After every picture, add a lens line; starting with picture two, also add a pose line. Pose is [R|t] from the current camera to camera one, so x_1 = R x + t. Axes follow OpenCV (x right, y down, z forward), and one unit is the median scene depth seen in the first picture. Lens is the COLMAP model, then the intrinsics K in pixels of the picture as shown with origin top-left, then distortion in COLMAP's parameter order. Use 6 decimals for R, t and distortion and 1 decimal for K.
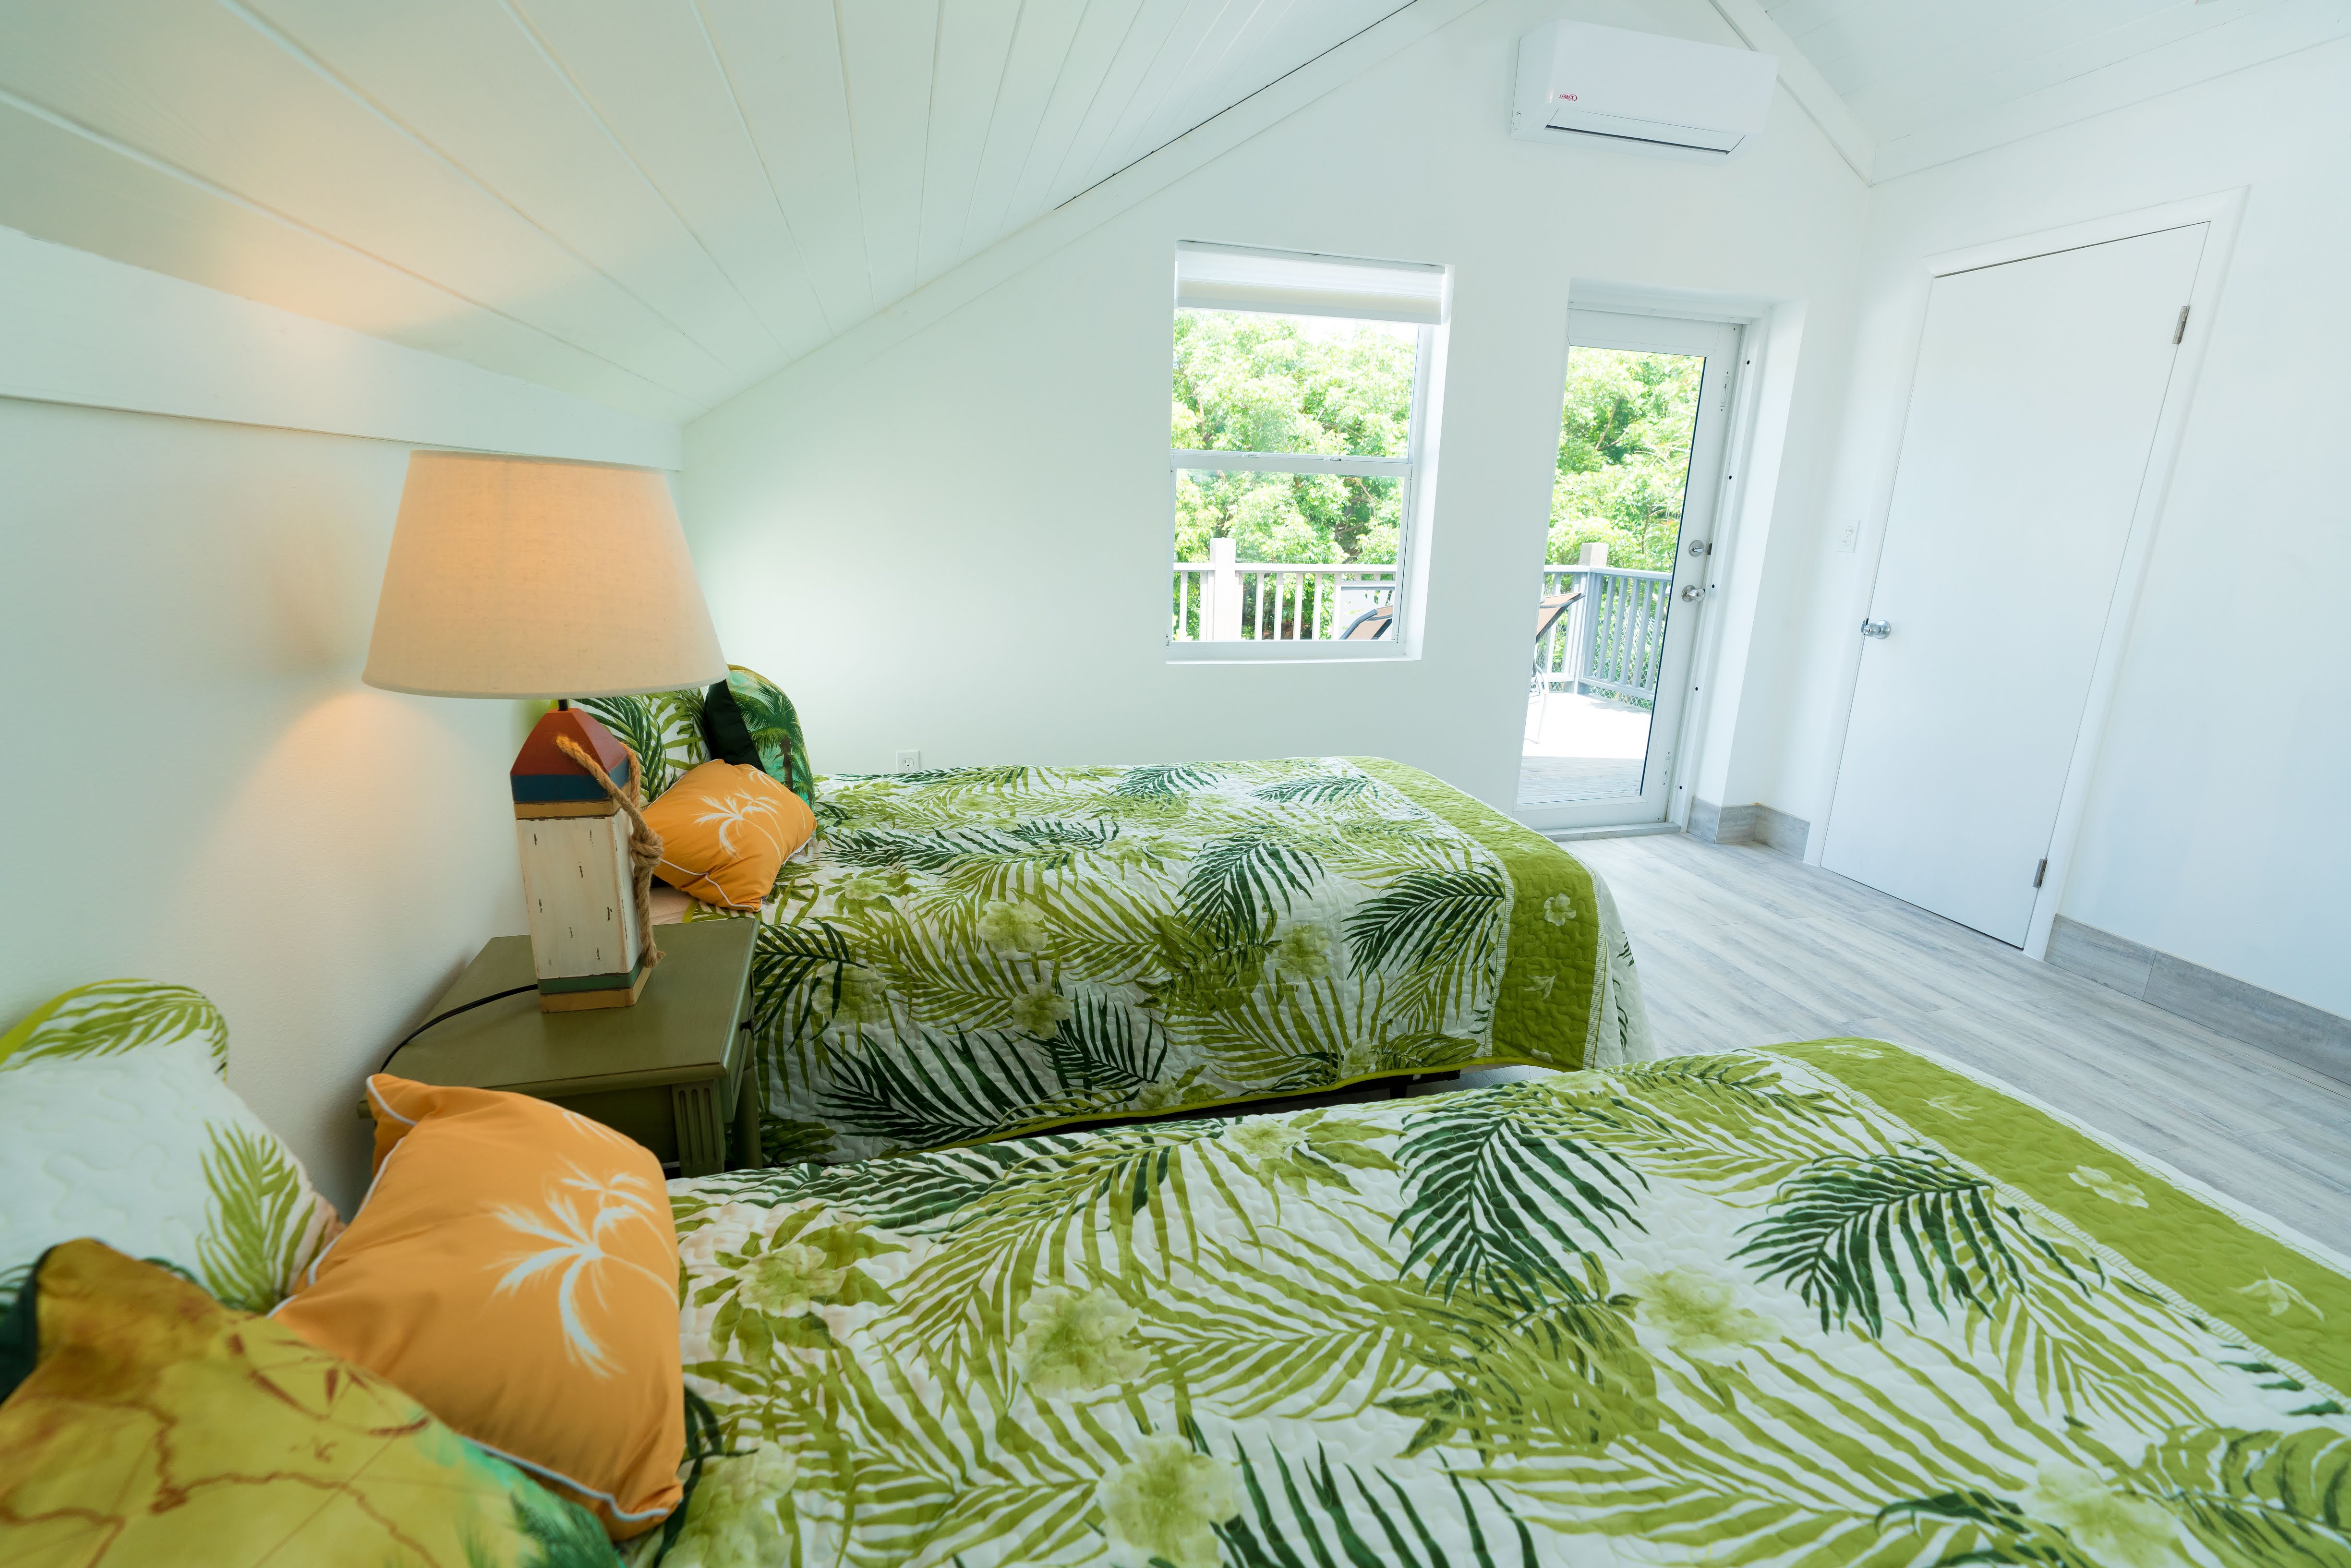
lens RADIAL K [[1051.4, 0, 1172.3], [0, 1051.4, 787.6], [0, 0, 1]] dist [-0.010321, 0.000356]
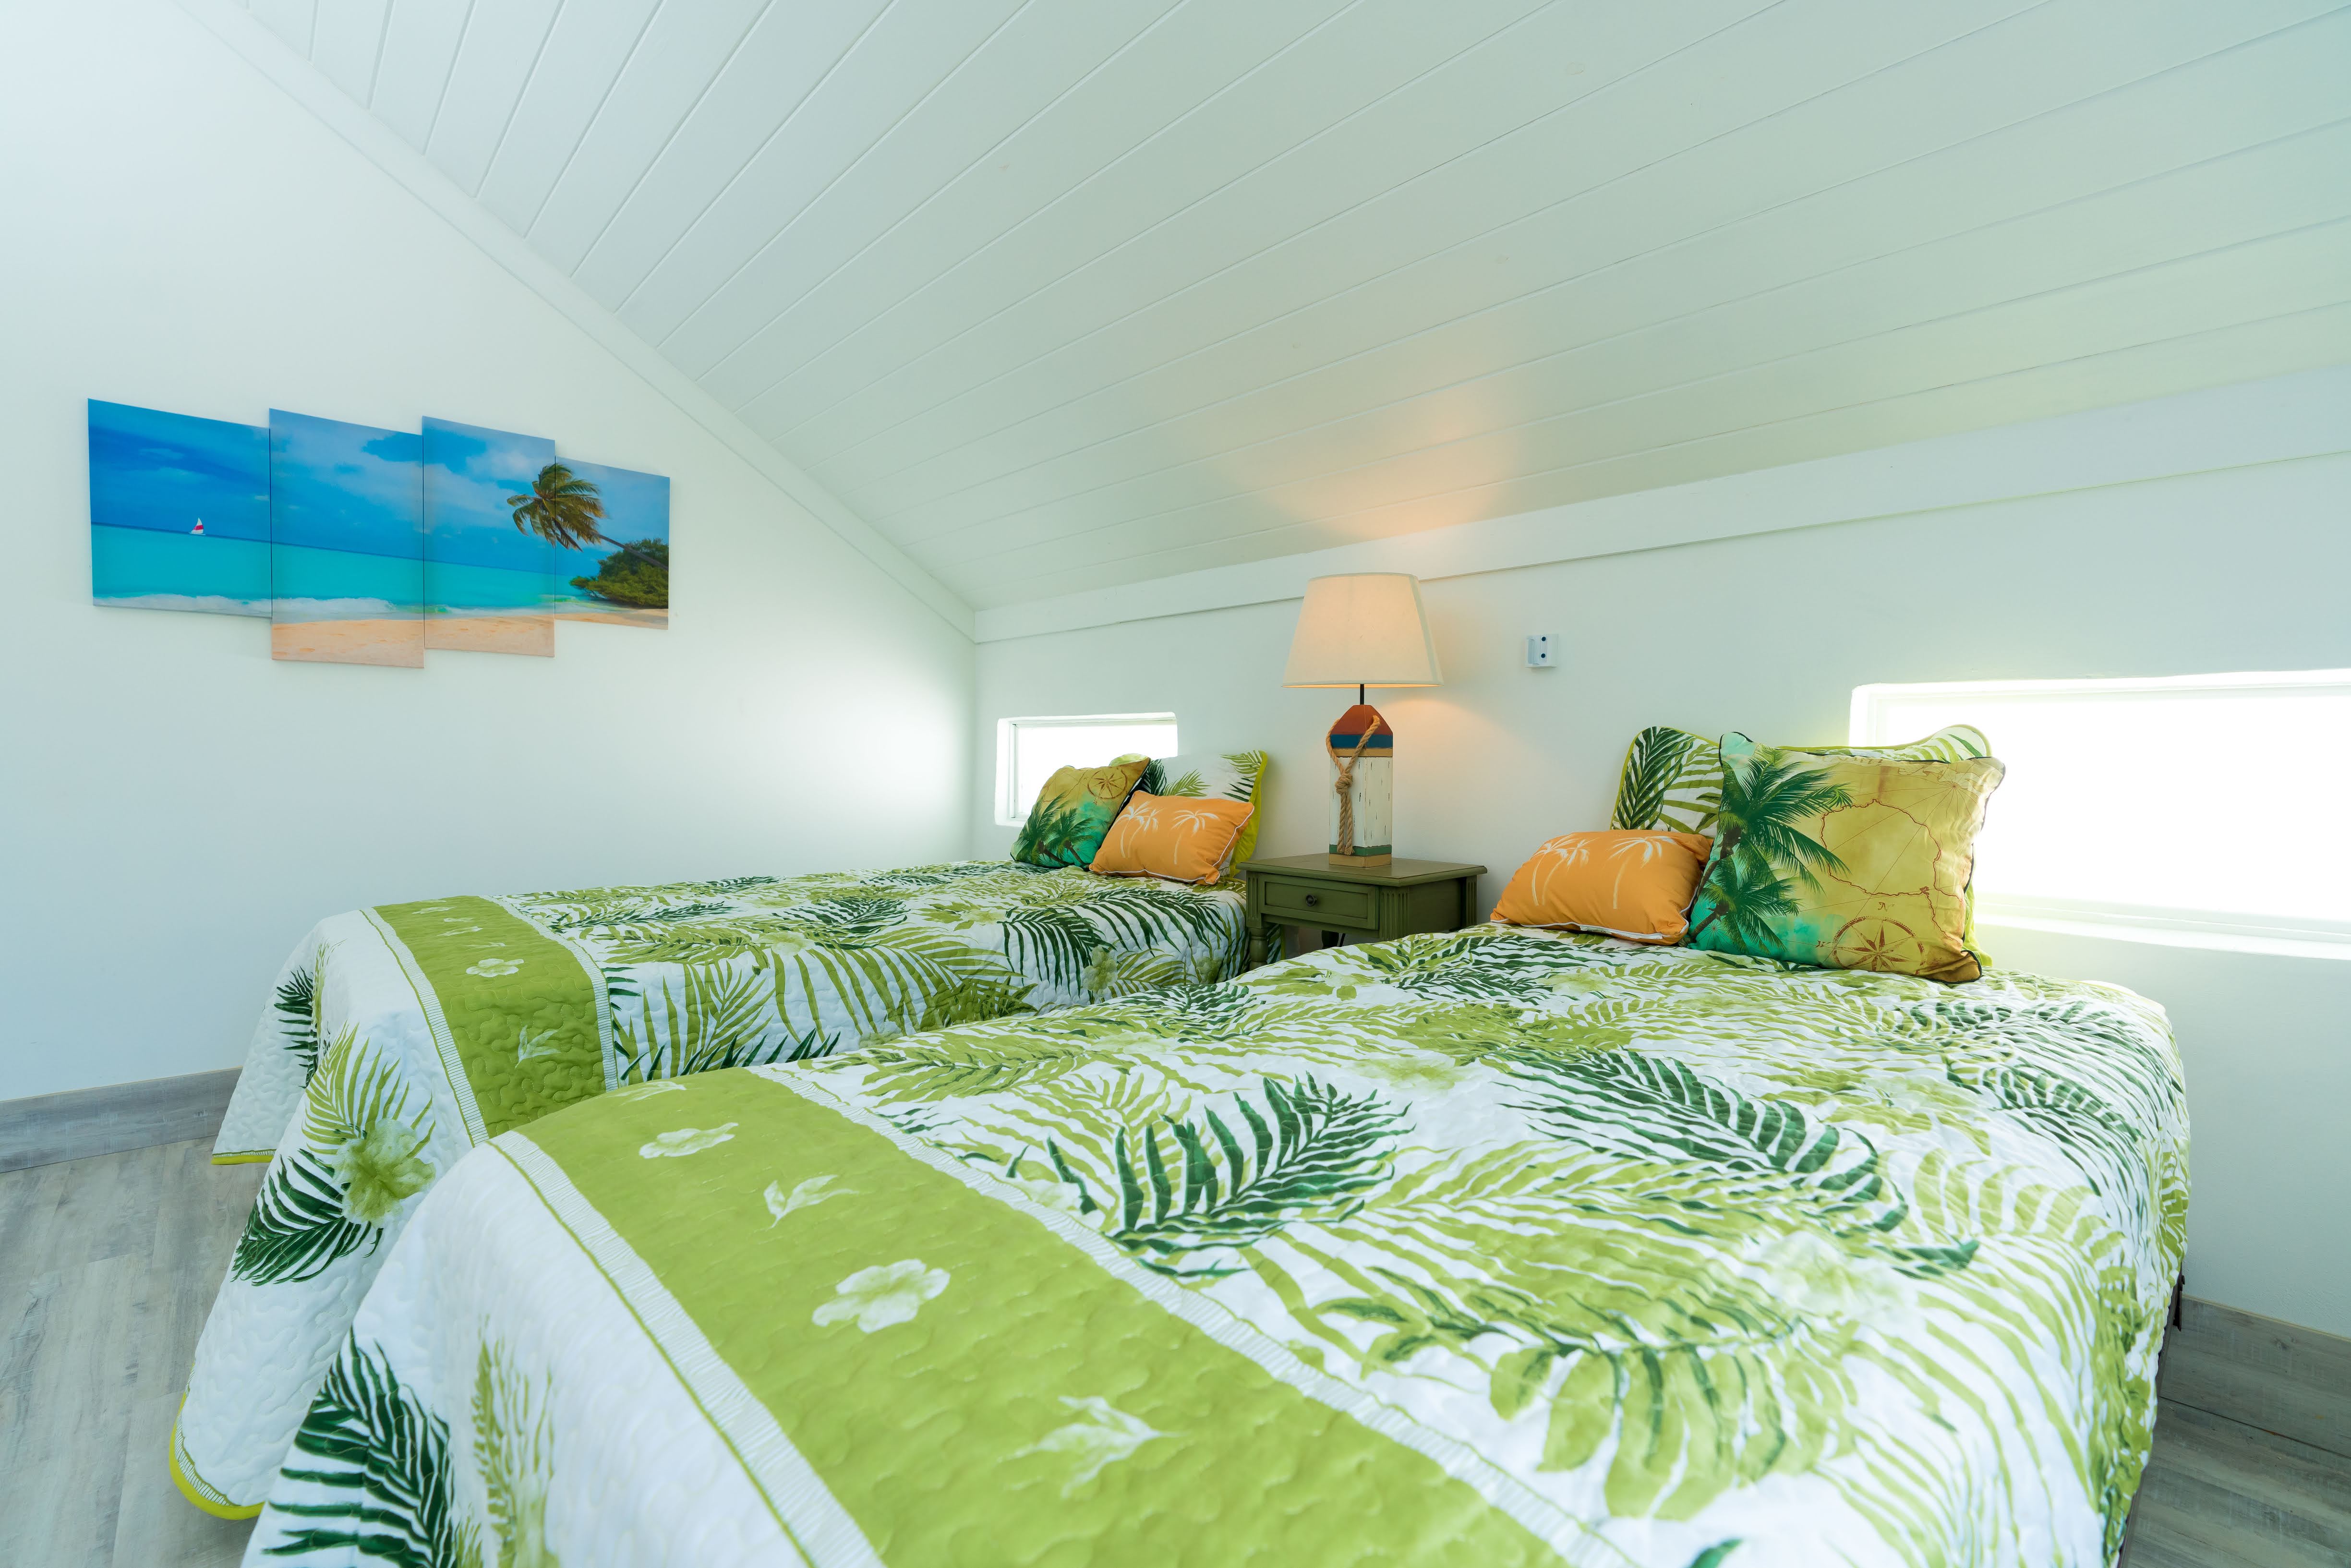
lens RADIAL K [[1051.4, 0, 1172.3], [0, 1051.4, 787.6], [0, 0, 1]] dist [-0.010321, 0.000356]
pose [[-0.880132, -0.030608, -0.473741, 1.073388], [-0.175571, 0.948152, 0.264922, -0.009209], [0.441070, 0.316341, -0.839873, 1.481401]]
